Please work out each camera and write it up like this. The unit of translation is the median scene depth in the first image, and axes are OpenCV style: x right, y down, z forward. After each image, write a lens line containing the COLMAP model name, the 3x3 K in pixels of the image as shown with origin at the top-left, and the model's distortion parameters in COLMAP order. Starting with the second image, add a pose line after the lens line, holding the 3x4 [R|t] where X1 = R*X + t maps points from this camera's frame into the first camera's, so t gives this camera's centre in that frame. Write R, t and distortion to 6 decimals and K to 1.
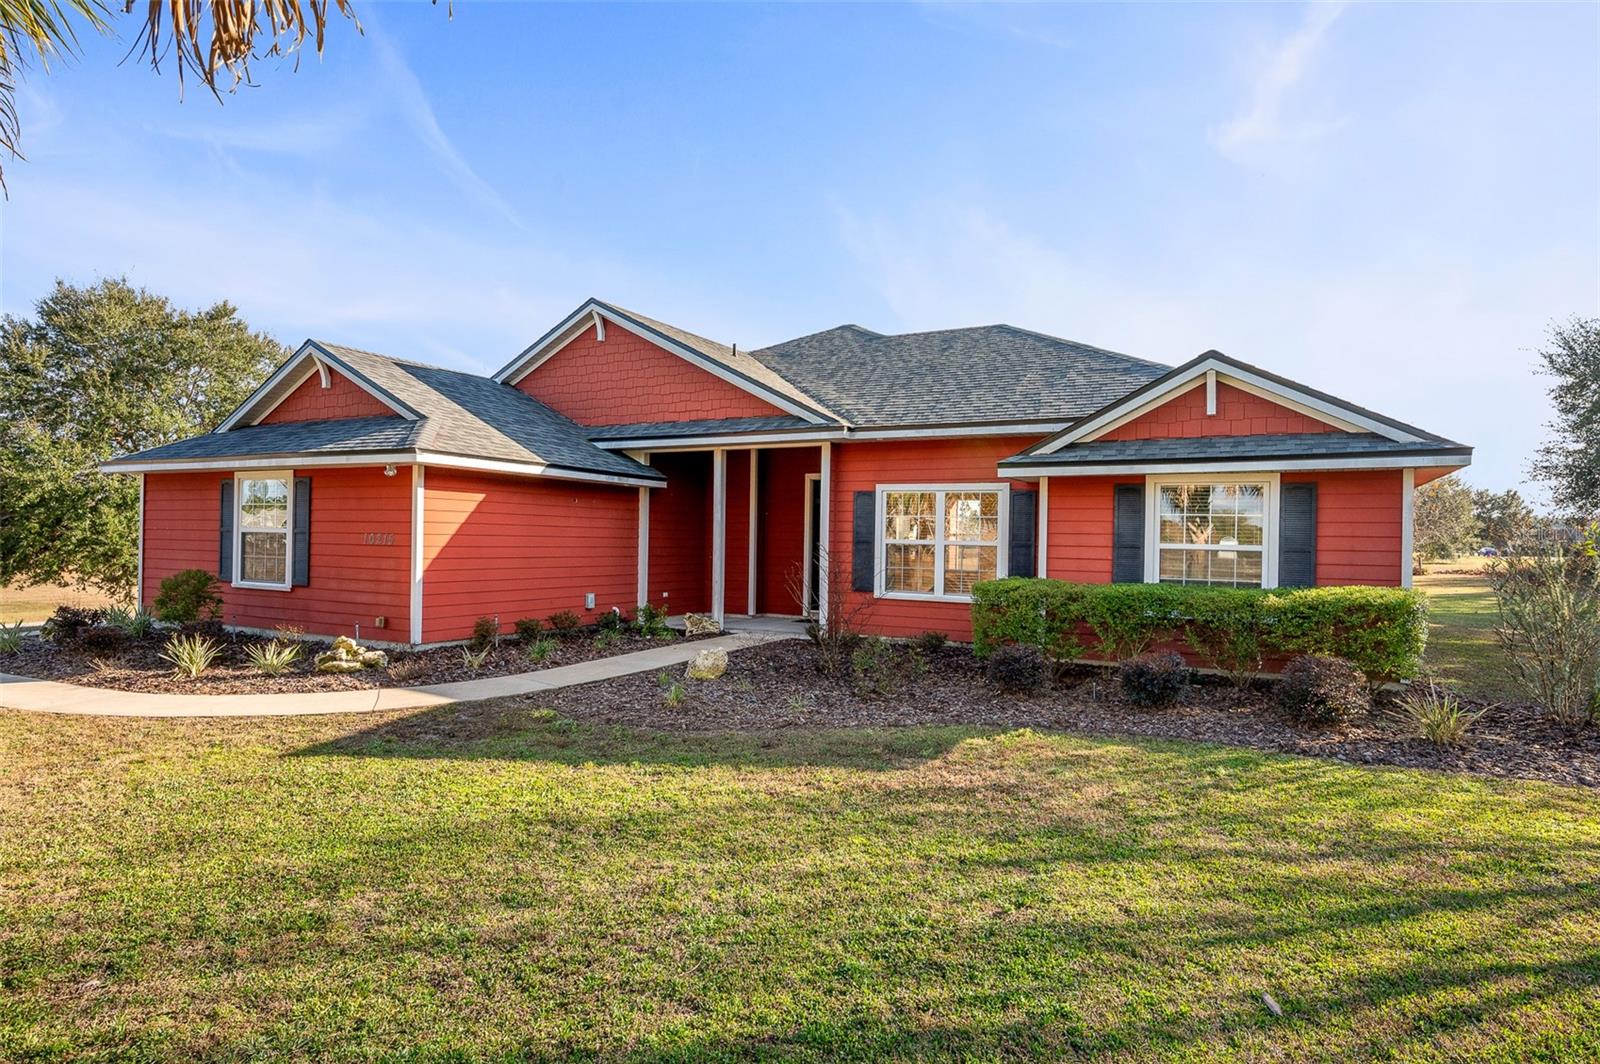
lens RADIAL K [[869.2, 0, 800.0], [0, 869.2, 532.0], [0, 0, 1]] dist [-0.000131, -0.000007]
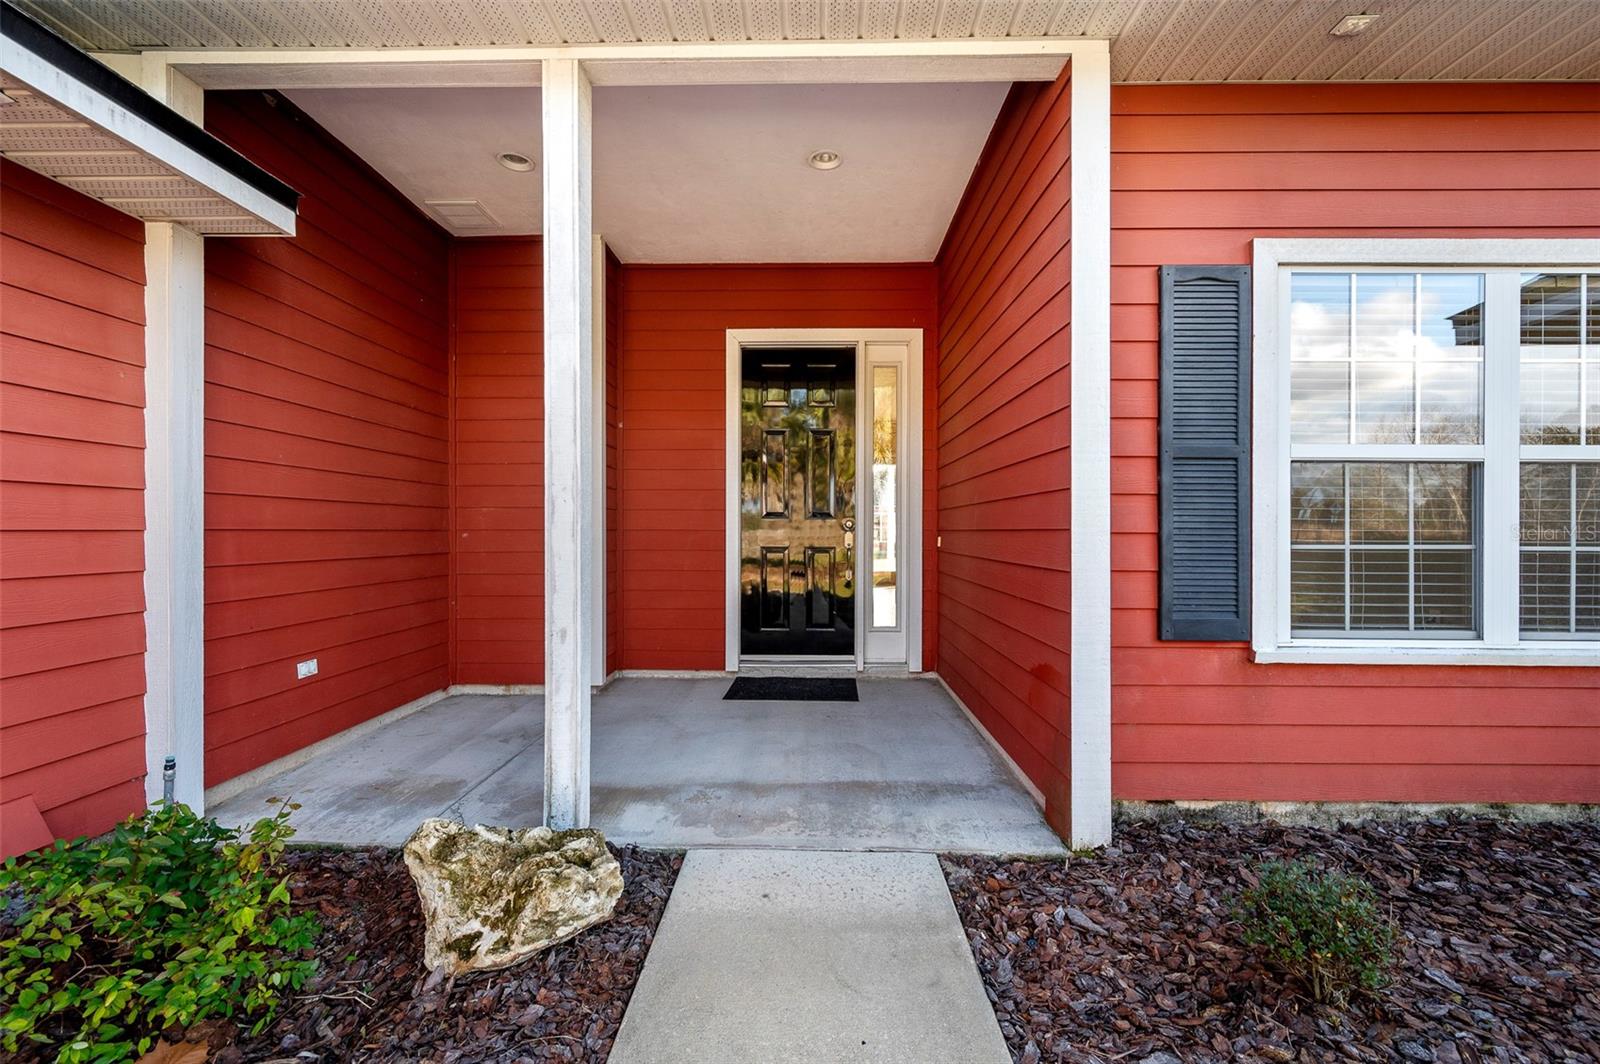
lens RADIAL K [[634.2, 0, 798.3], [0, 634.2, 537.4], [0, 0, 1]] dist [0.001220, 0.000180]
pose [[0.885647, -0.016171, 0.464077, -0.130272], [0.011249, 0.999847, 0.013373, 0.032567], [-0.464222, -0.006623, 0.885694, 0.893969]]
